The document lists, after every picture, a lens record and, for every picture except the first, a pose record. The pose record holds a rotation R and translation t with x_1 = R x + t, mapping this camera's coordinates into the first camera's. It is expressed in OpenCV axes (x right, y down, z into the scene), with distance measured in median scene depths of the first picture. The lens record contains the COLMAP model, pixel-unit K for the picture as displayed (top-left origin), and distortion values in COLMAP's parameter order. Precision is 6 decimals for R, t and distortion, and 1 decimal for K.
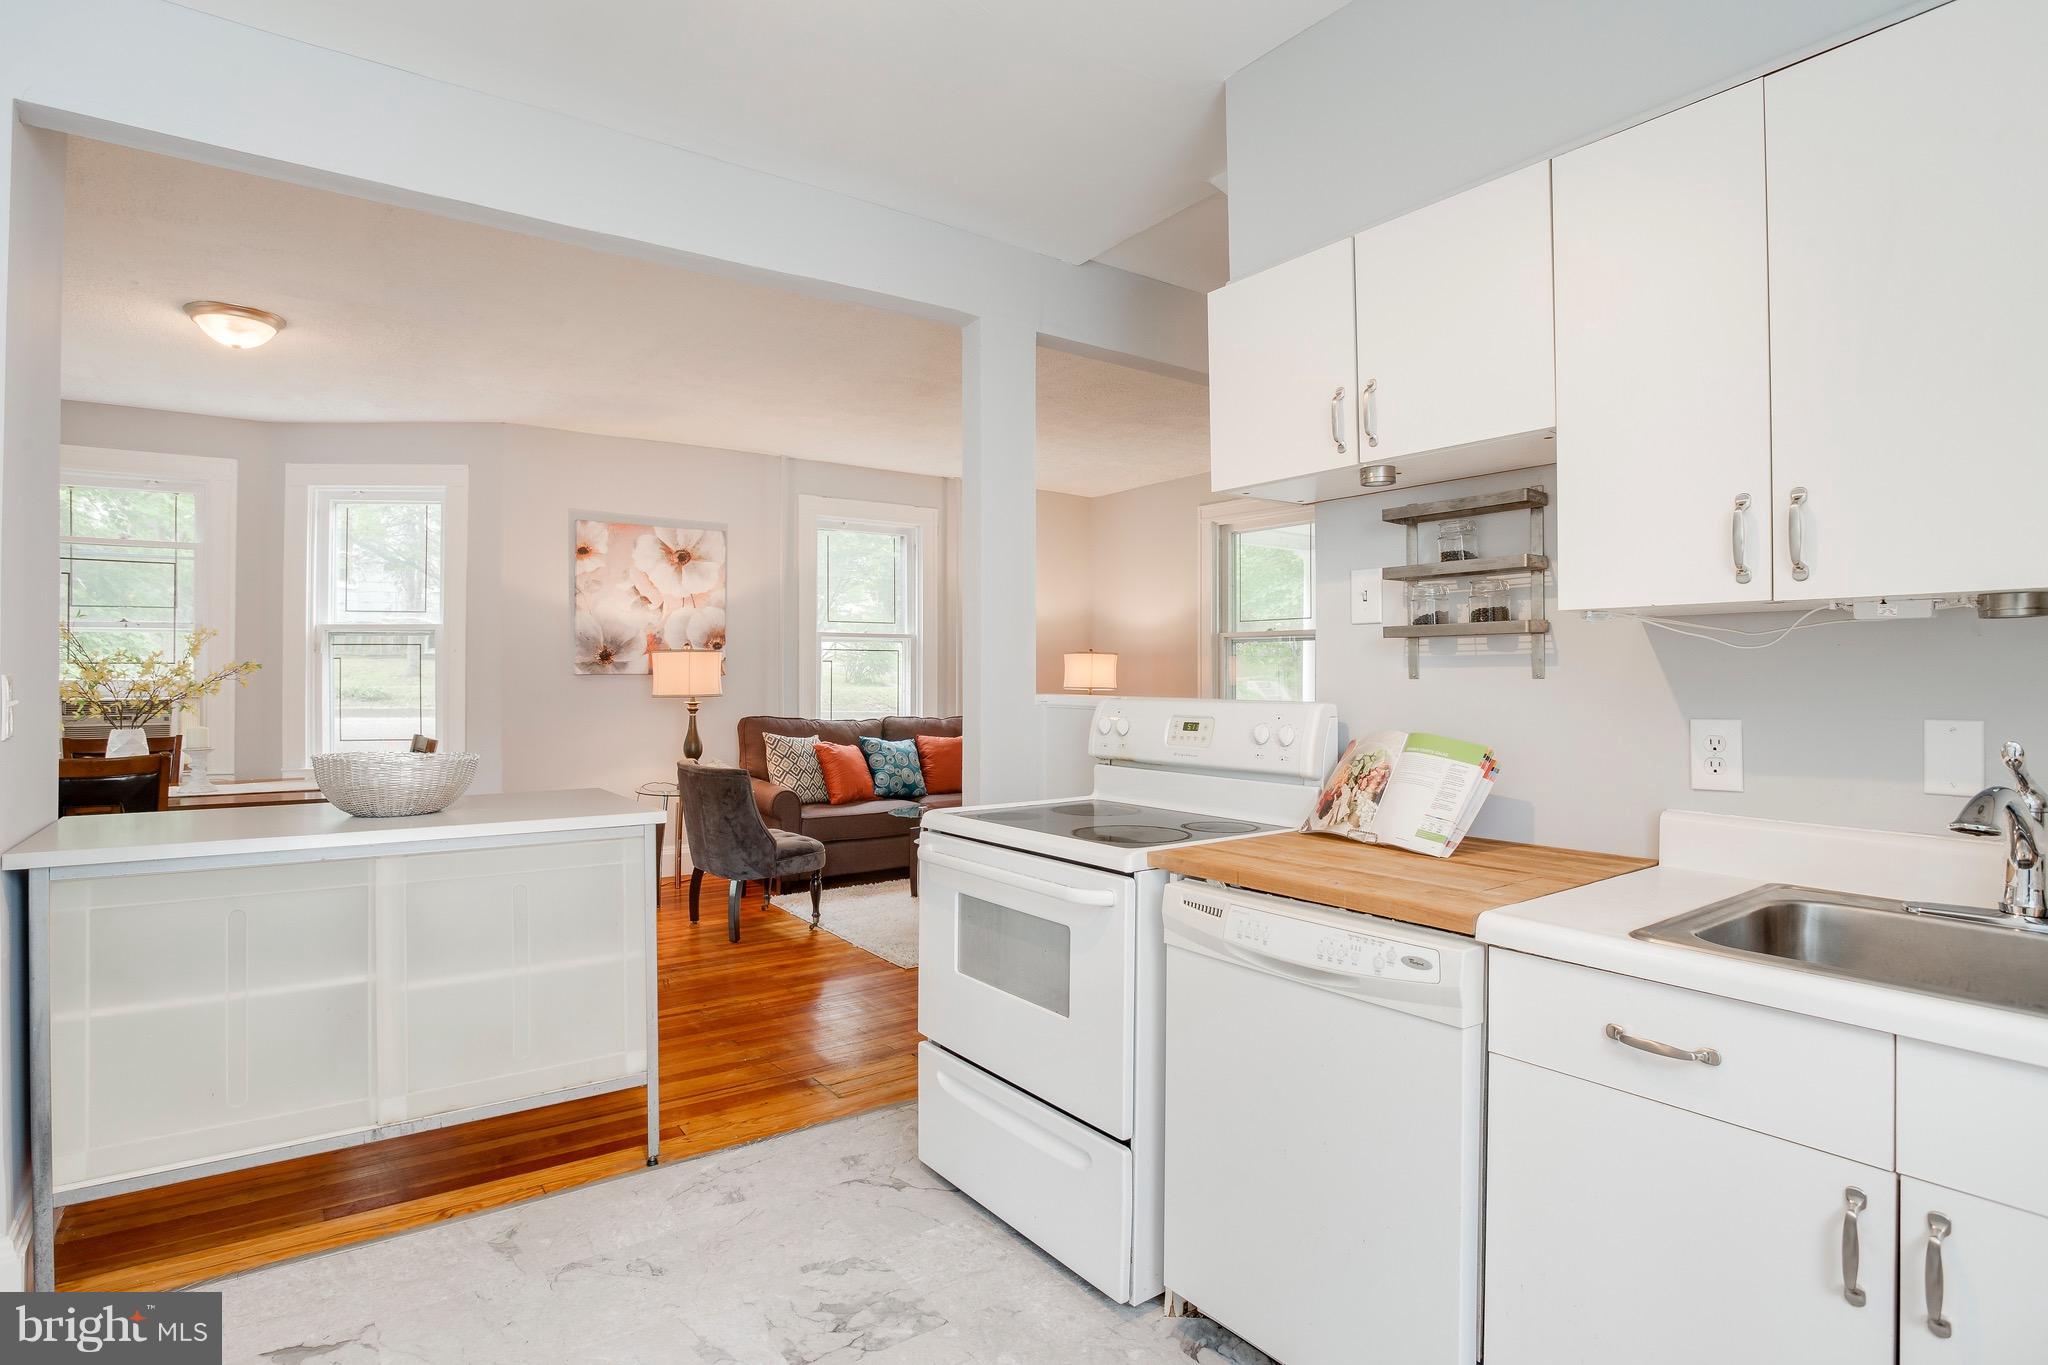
lens RADIAL K [[1027.8, 0, 1008.8], [0, 1027.8, 671.2], [0, 0, 1]] dist [-0.070942, 0.027229]
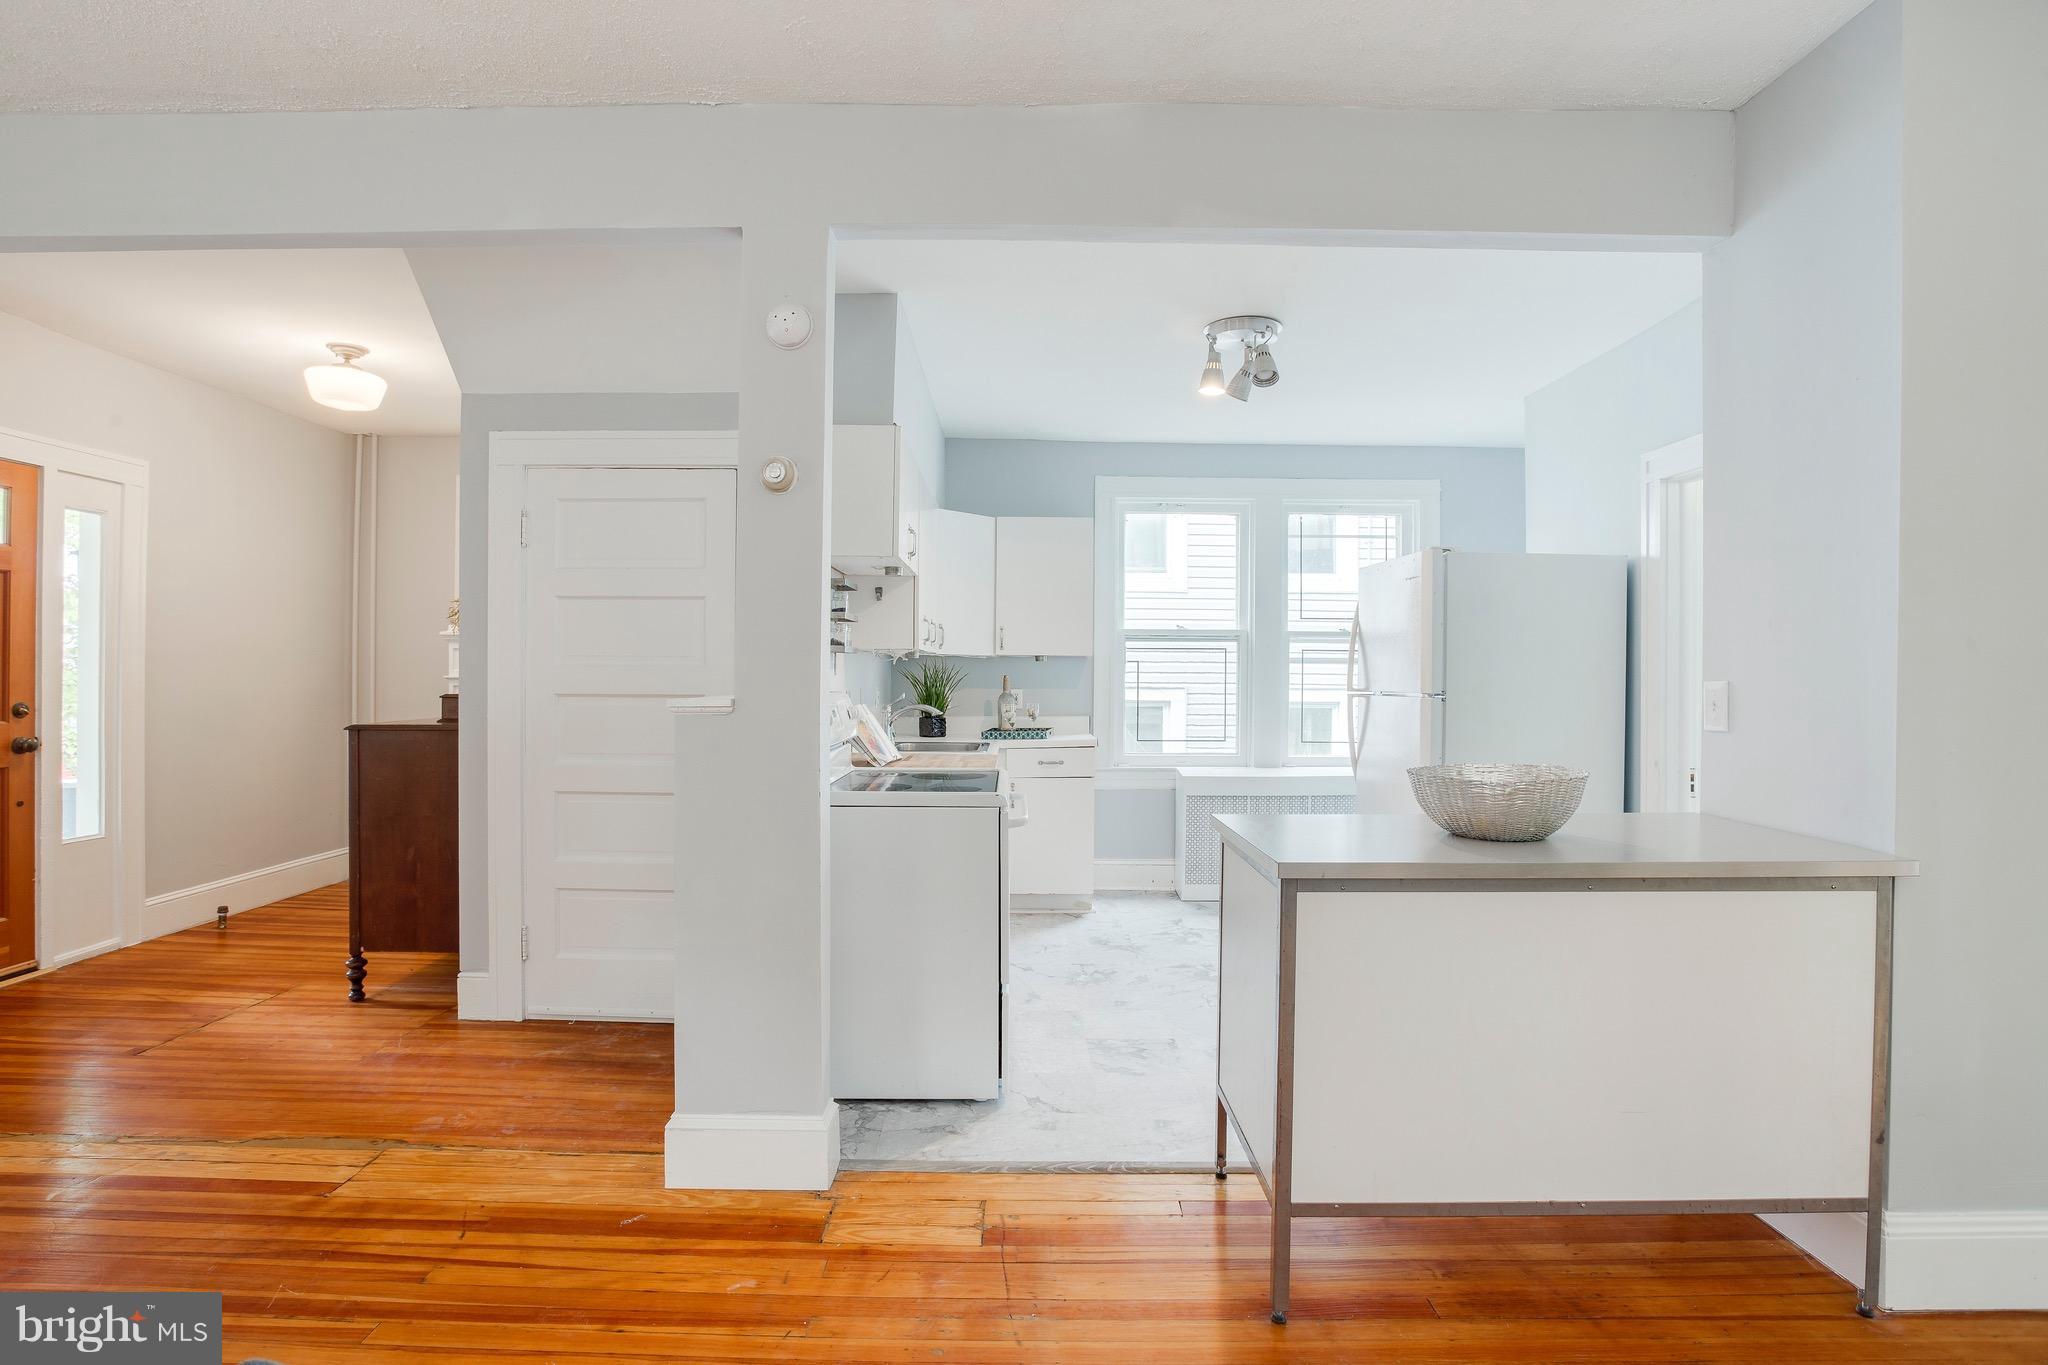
lens RADIAL K [[1004.4, 0, 1011.1], [0, 1004.4, 675.6], [0, 0, 1]] dist [-0.069188, 0.024982]
pose [[-0.806490, -0.007654, 0.591198, -0.765260], [-0.010081, 0.999949, -0.000807, 0.003998], [-0.591162, -0.006610, -0.806526, 1.931089]]
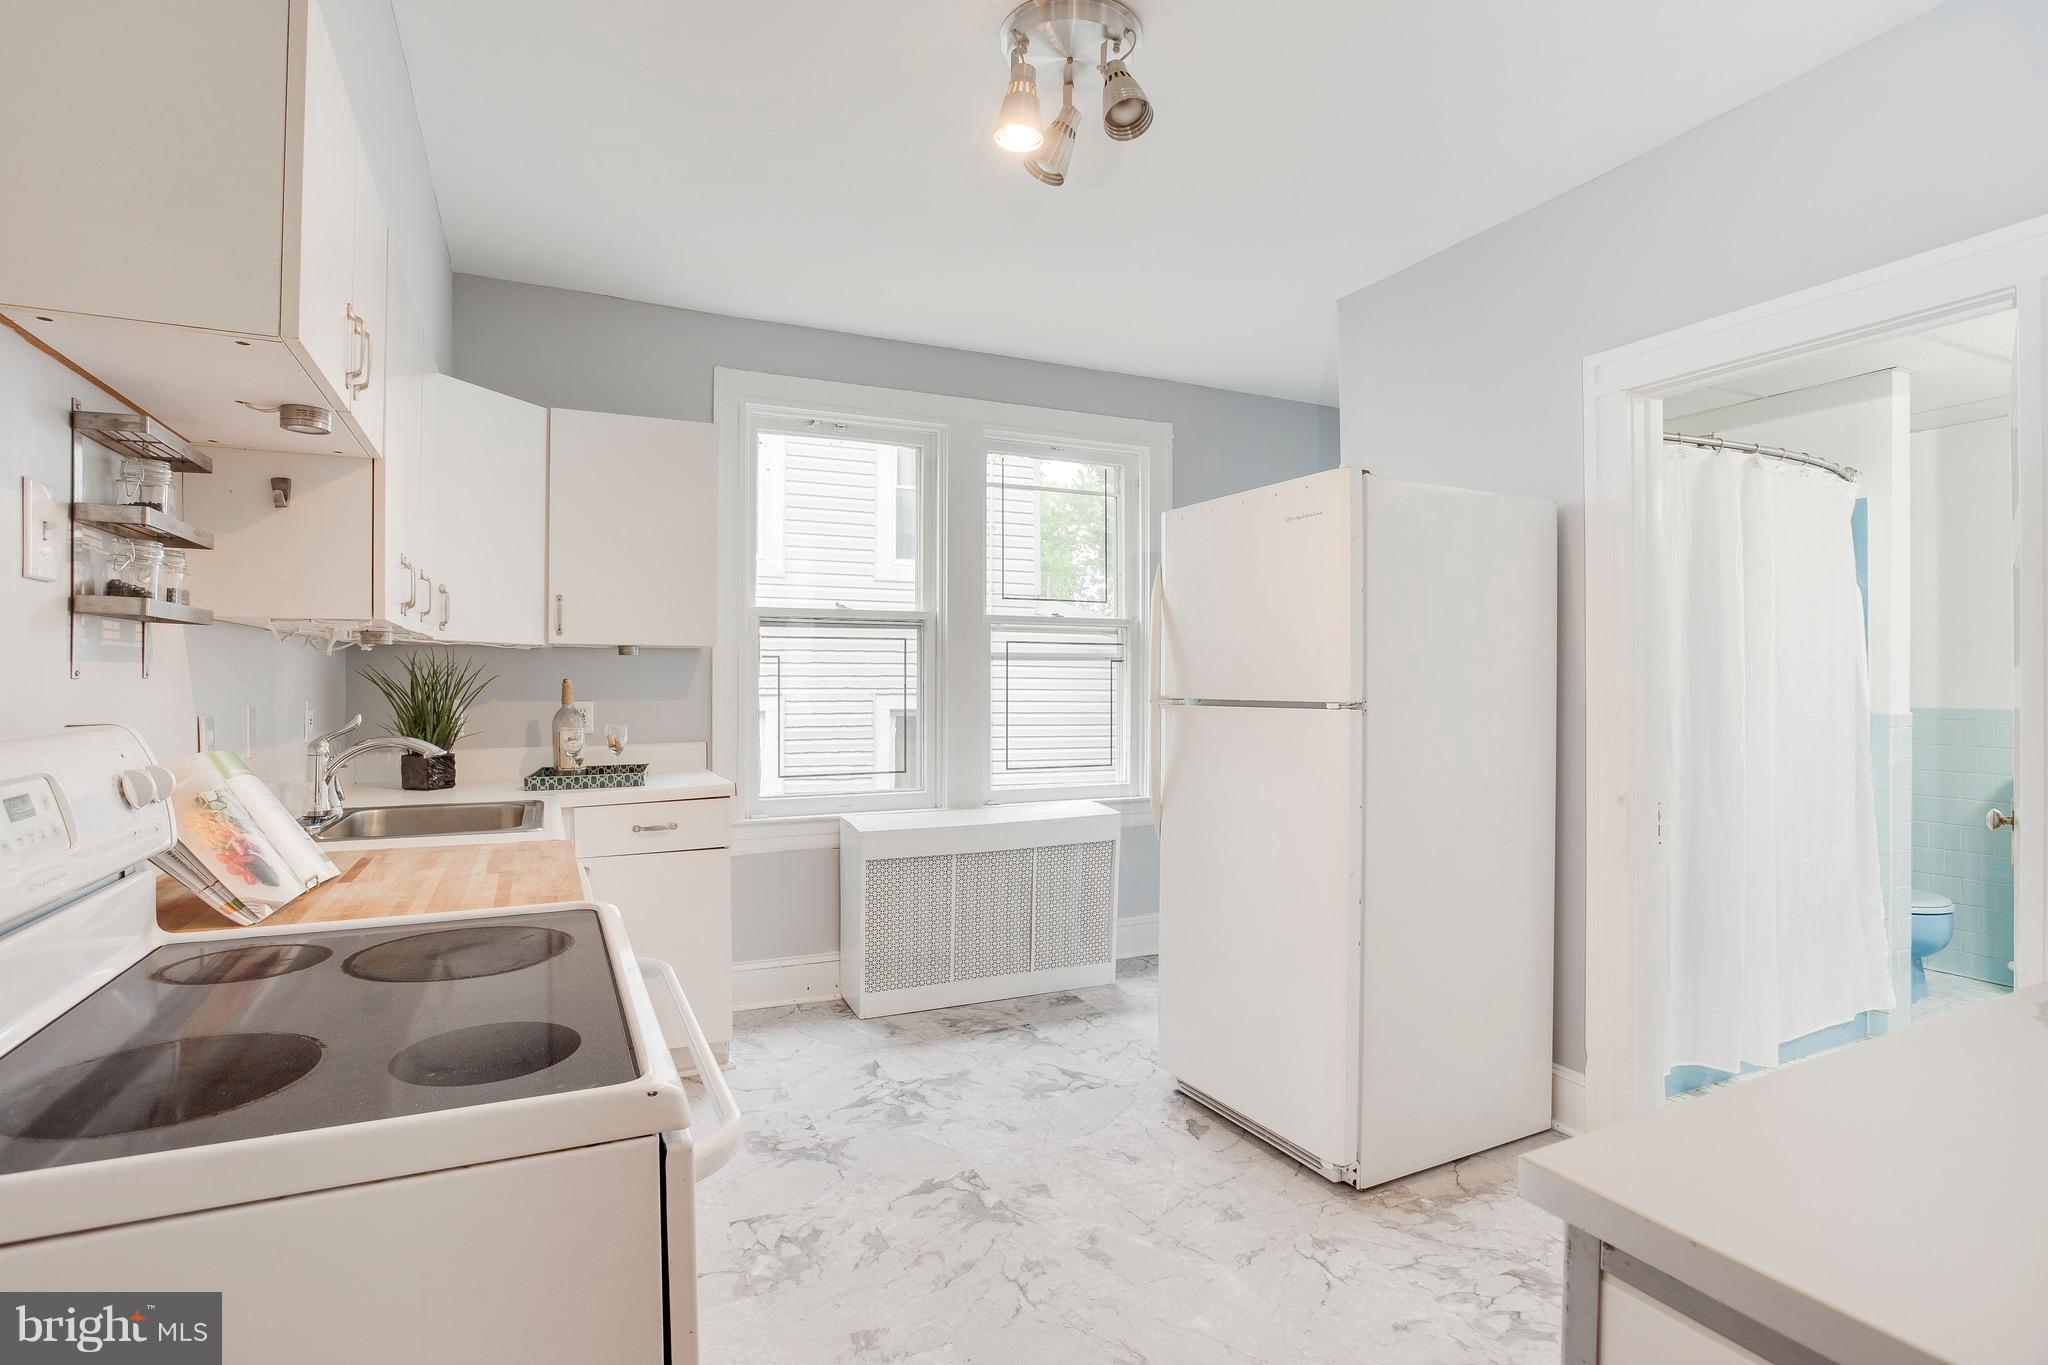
lens RADIAL K [[1002.3, 0, 997.5], [0, 1002.3, 685.5], [0, 0, 1]] dist [-0.059189, 0.026507]
pose [[-0.980782, -0.002613, 0.195089, -0.243147], [-0.002360, 0.999996, 0.001533, 0.007349], [-0.195092, 0.001043, -0.980784, 1.302502]]
